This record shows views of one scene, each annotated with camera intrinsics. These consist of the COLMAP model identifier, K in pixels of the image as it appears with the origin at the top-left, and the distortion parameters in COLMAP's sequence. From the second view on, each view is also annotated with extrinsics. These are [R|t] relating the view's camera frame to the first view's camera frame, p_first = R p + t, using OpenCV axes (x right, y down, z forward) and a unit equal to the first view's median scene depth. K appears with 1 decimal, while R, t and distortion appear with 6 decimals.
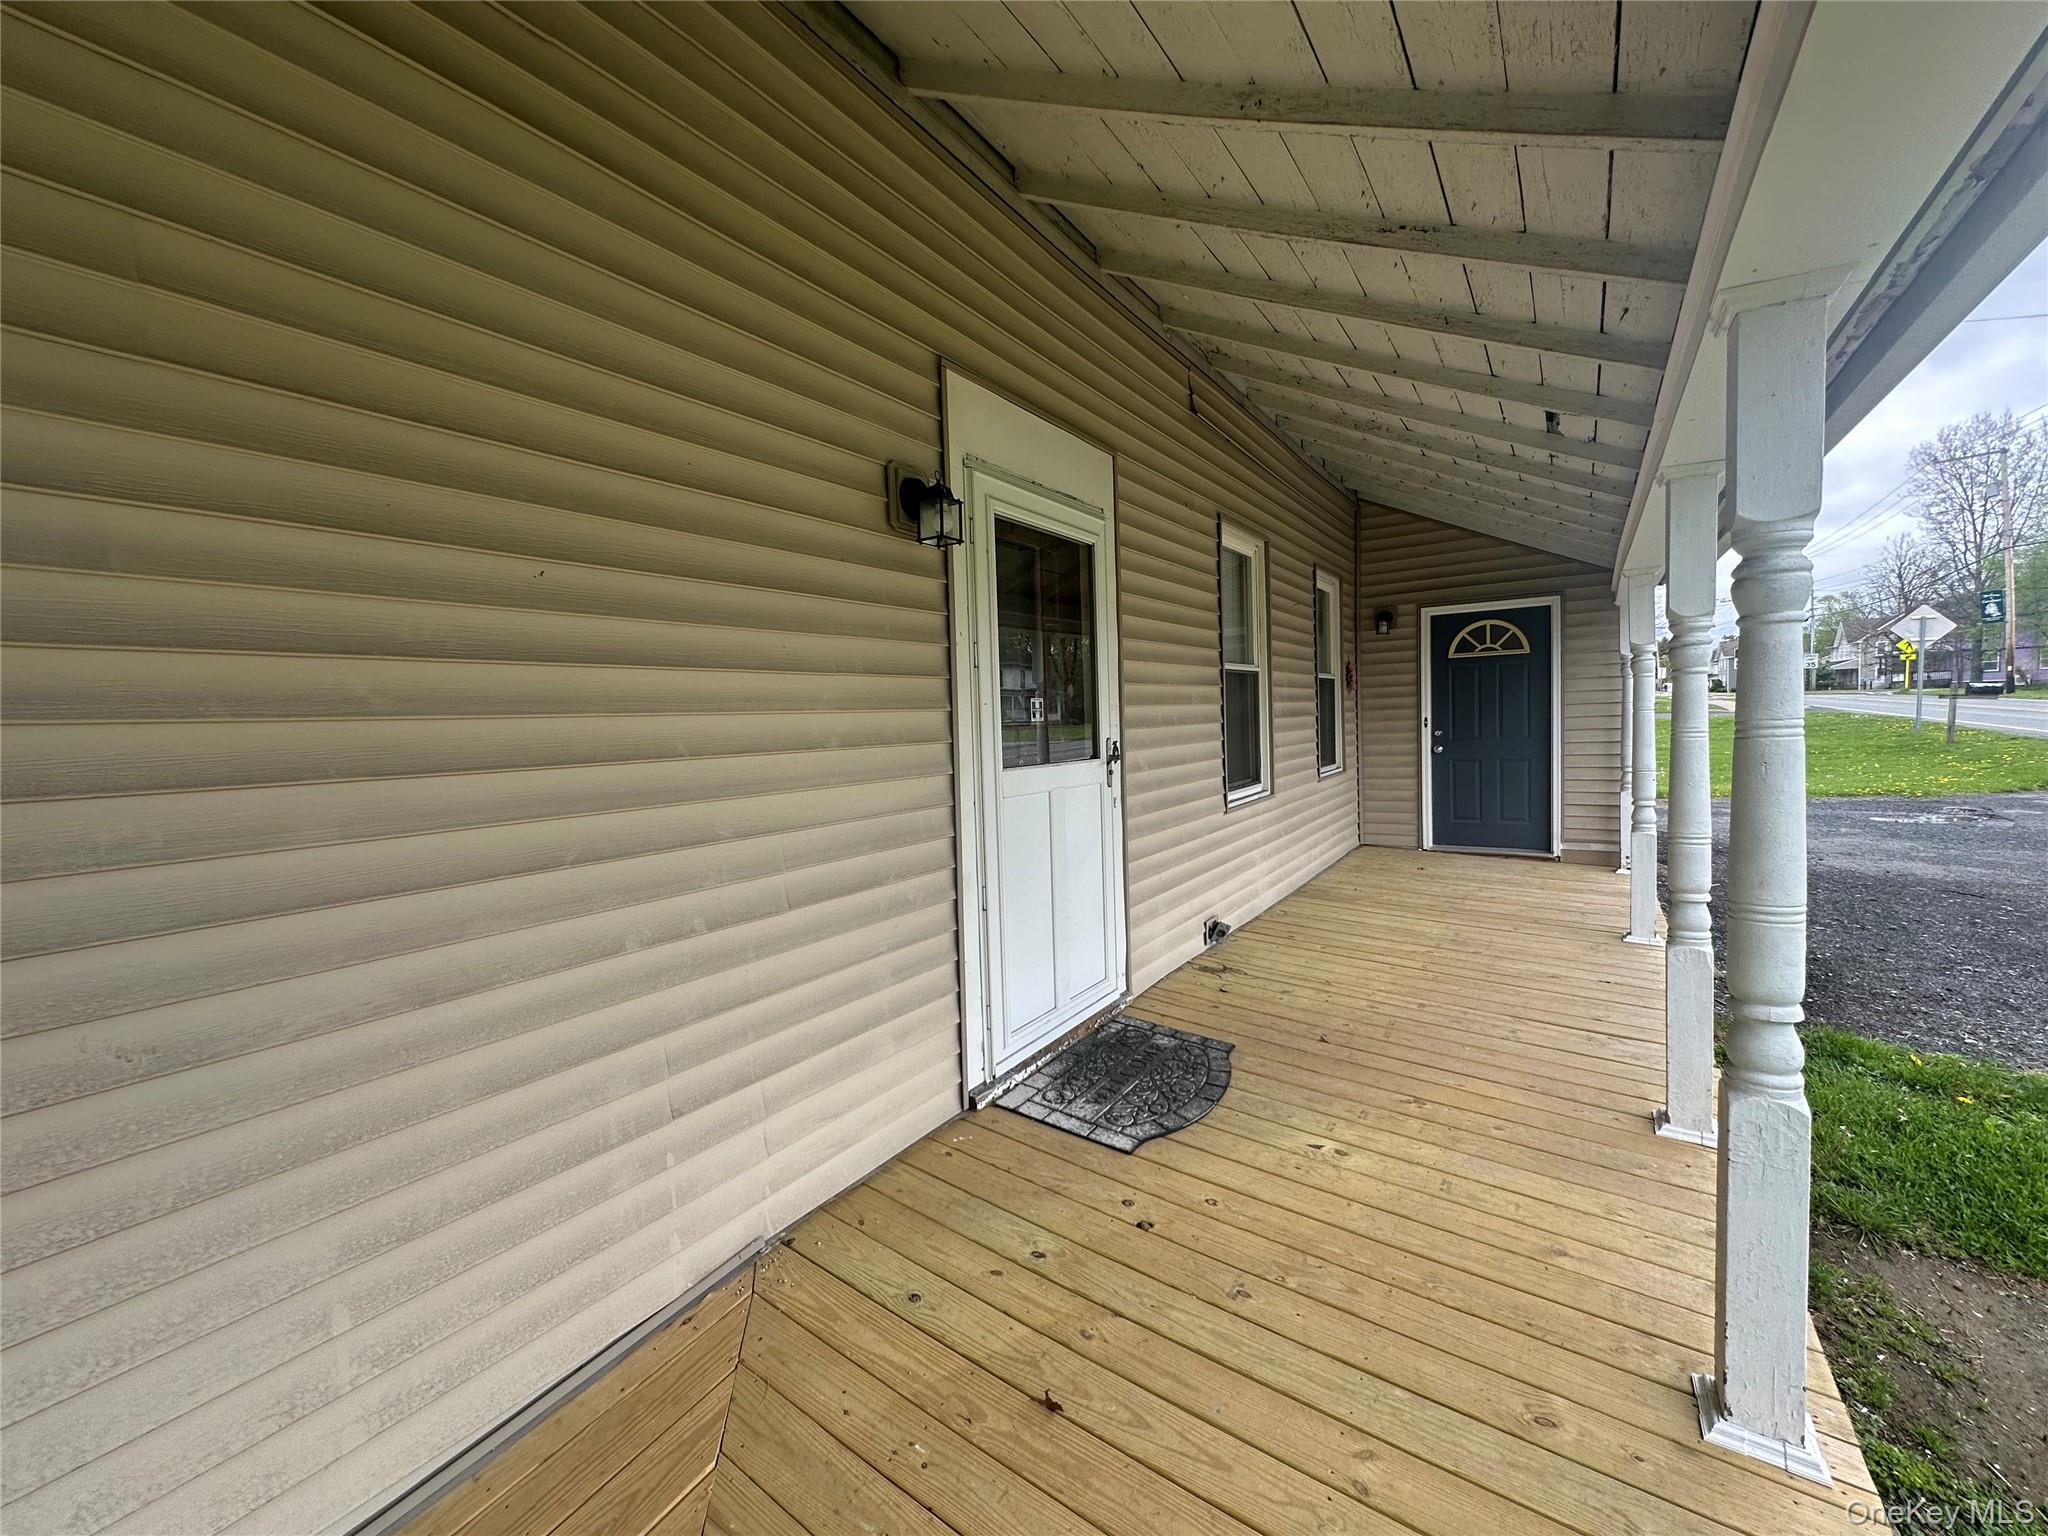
lens RADIAL K [[820.5, 0, 1019.4], [0, 820.5, 768.0], [0, 0, 1]] dist [-0.006641, 0.001238]
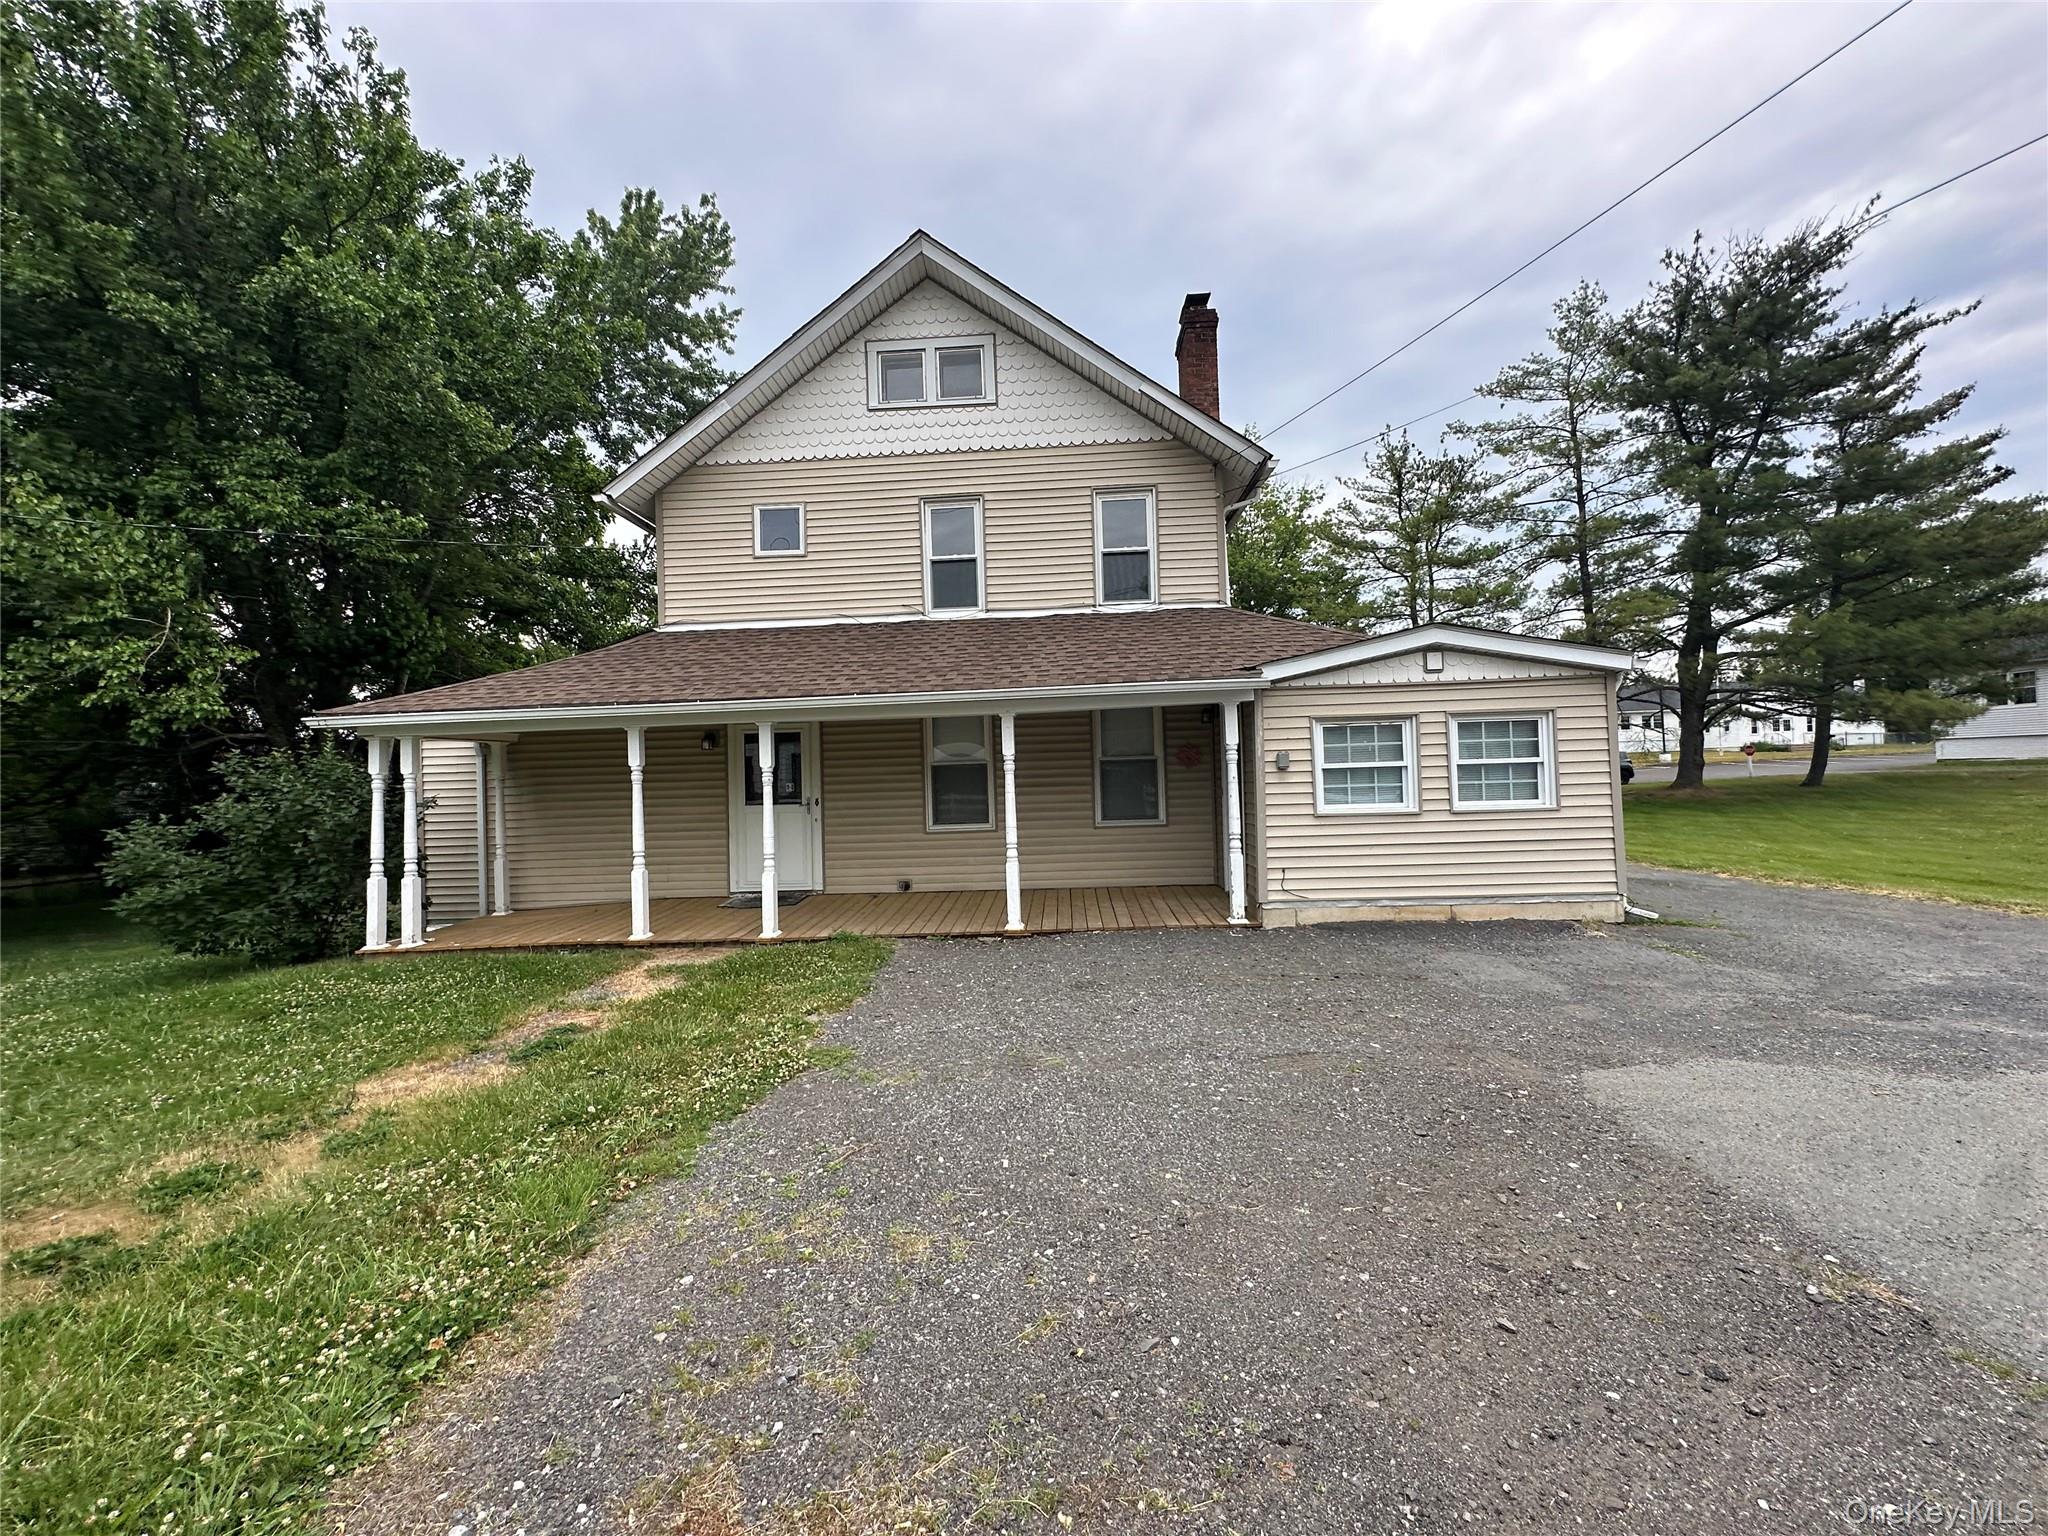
lens RADIAL K [[820.5, 0, 1037.2], [0, 820.5, 766.9], [0, 0, 1]] dist [-0.006641, 0.001238]
pose [[0.522579, 0.015736, -0.852446, 2.329093], [-0.038653, 0.999239, -0.005250, -0.123116], [0.851715, 0.035693, 0.522789, 0.136577]]
